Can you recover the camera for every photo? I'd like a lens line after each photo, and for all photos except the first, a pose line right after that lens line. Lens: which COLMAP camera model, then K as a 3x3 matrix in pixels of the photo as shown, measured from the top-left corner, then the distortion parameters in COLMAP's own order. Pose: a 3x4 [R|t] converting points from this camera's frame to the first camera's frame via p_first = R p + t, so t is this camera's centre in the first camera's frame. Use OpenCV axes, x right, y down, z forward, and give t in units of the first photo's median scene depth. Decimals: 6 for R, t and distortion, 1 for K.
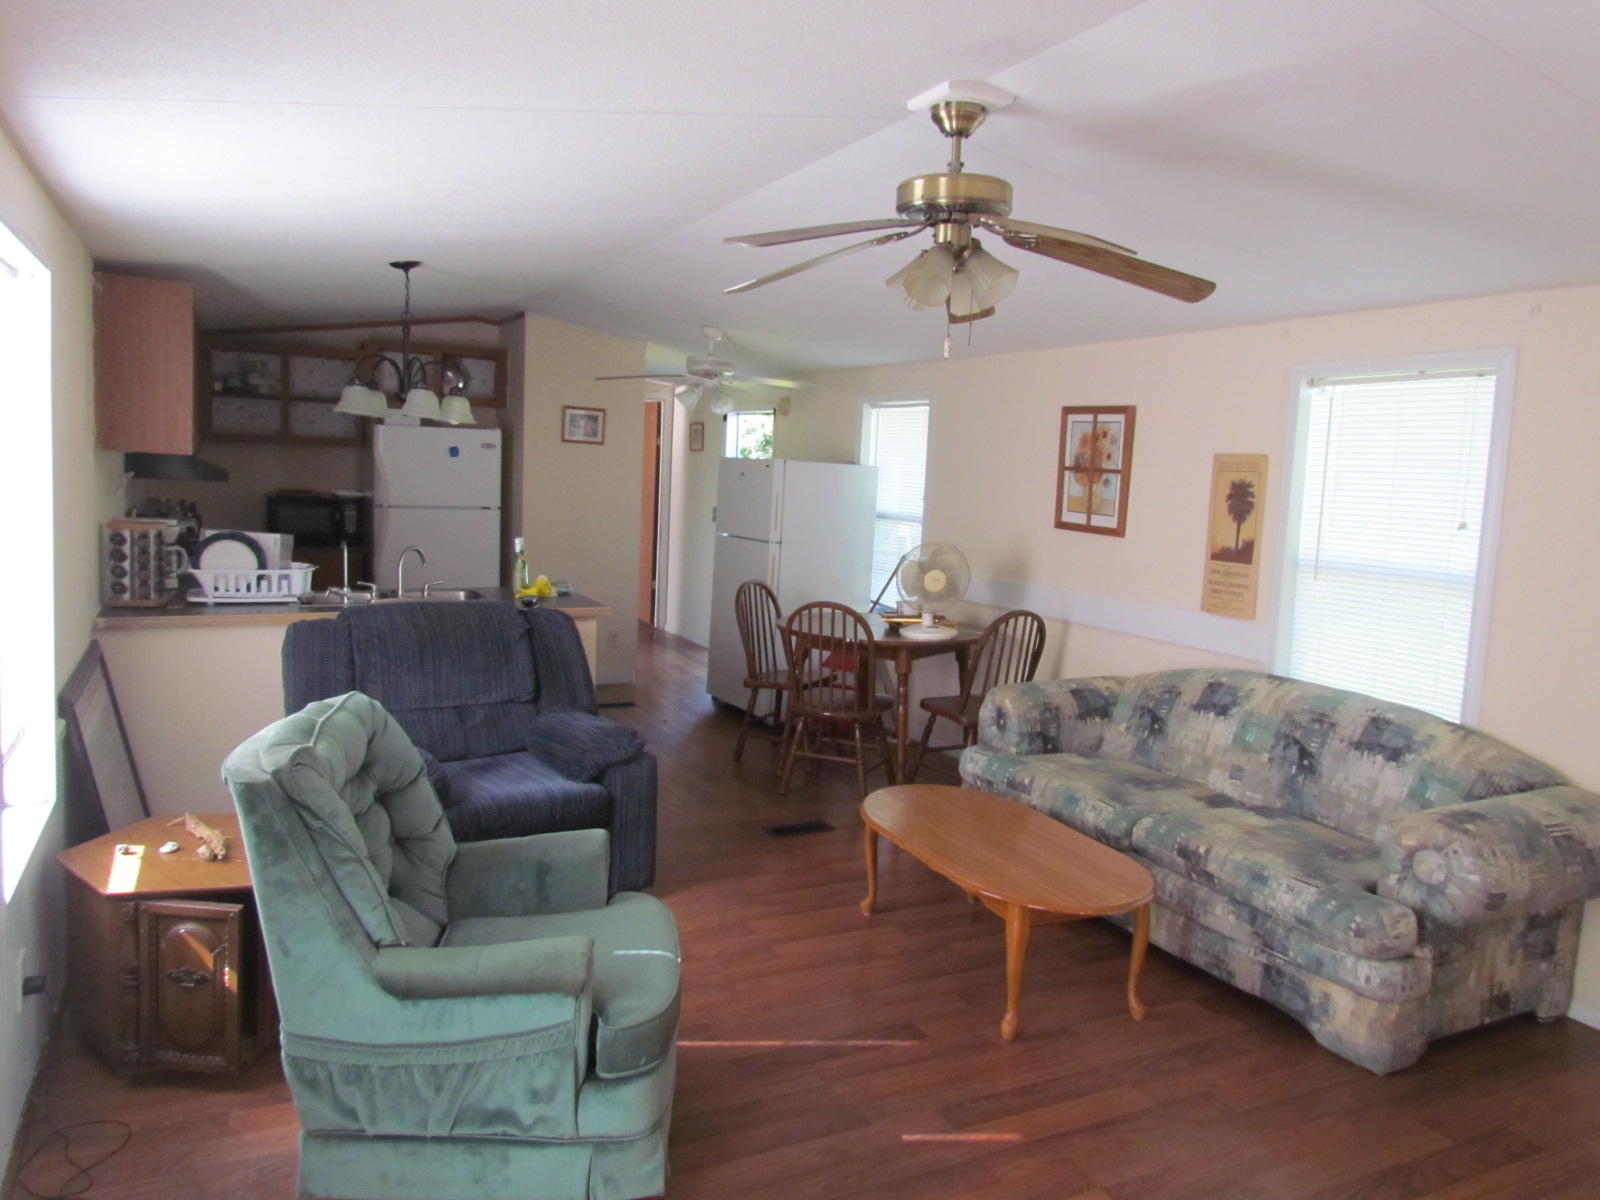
lens RADIAL K [[1138.0, 0, 800.0], [0, 1138.0, 600.0], [0, 0, 1]] dist [-0.000617, -0.001660]
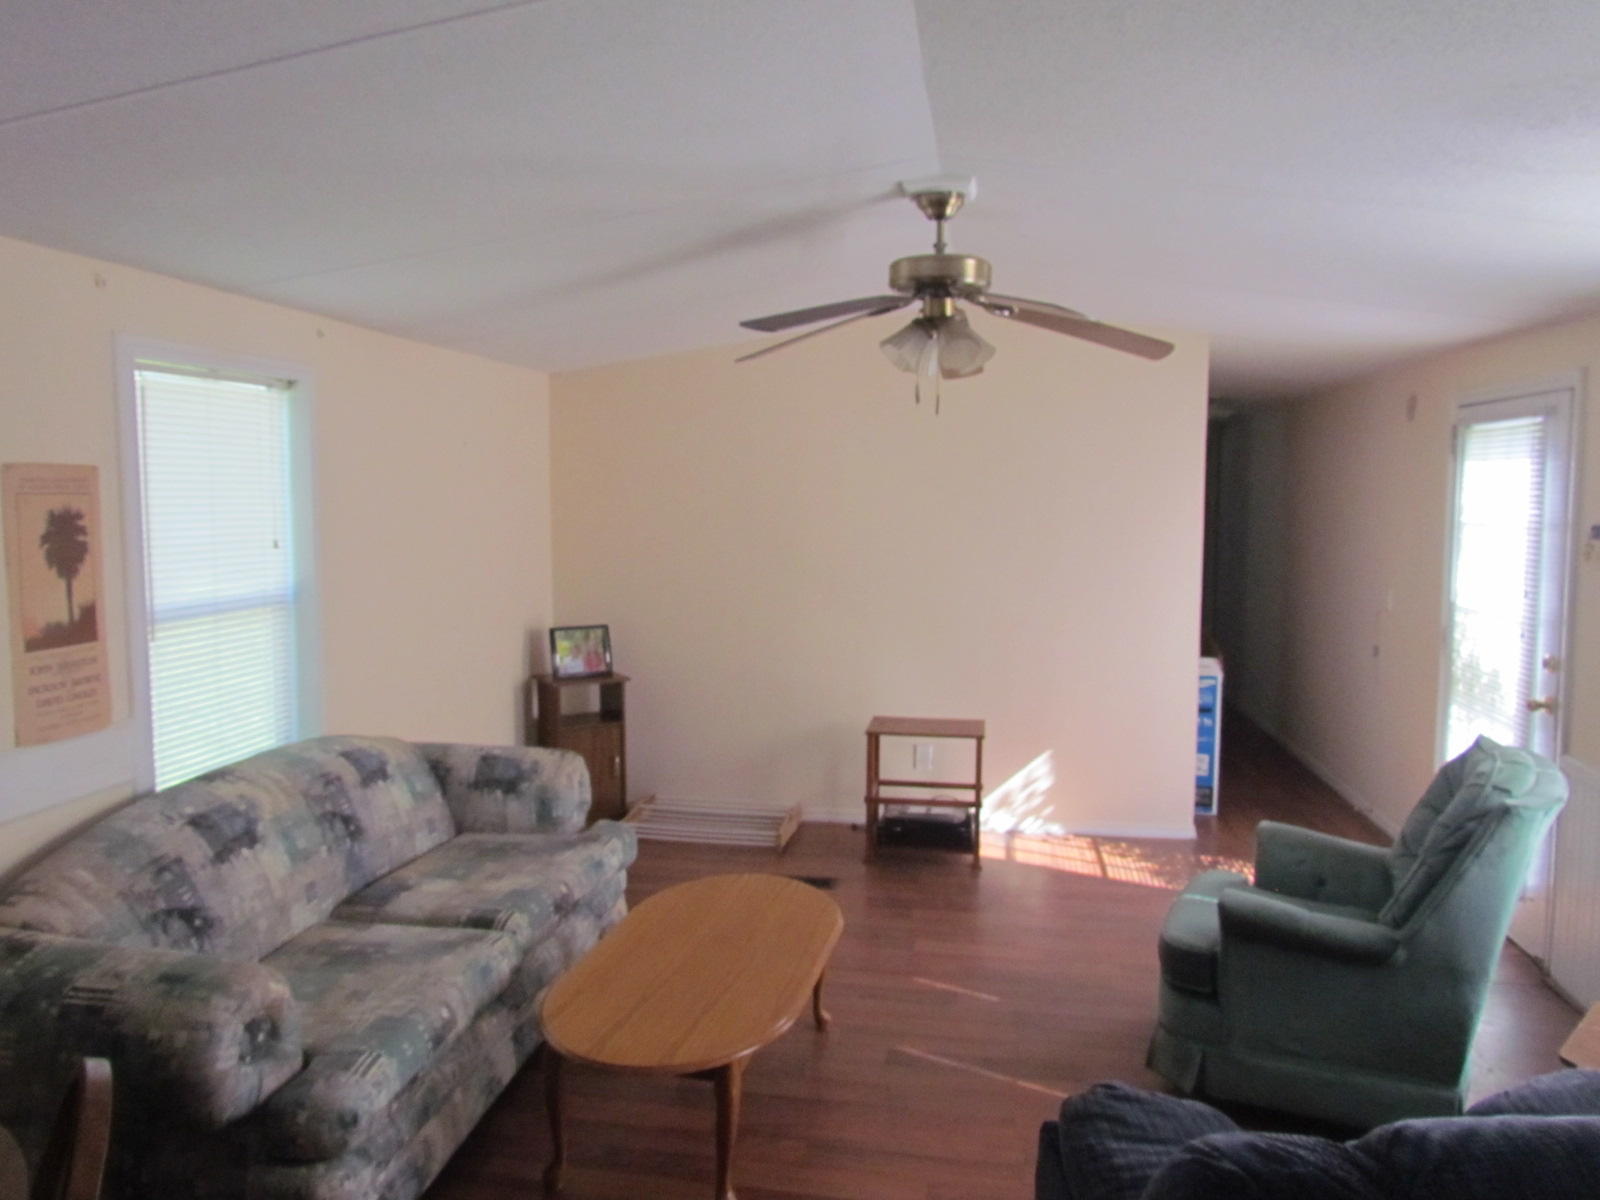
lens RADIAL K [[1138.0, 0, 800.0], [0, 1138.0, 600.0], [0, 0, 1]] dist [-0.000617, -0.001660]
pose [[-0.808897, -0.090580, 0.580932, -0.280530], [0.039022, 0.977612, 0.206765, -0.169292], [-0.586654, 0.189921, -0.787253, 1.274308]]
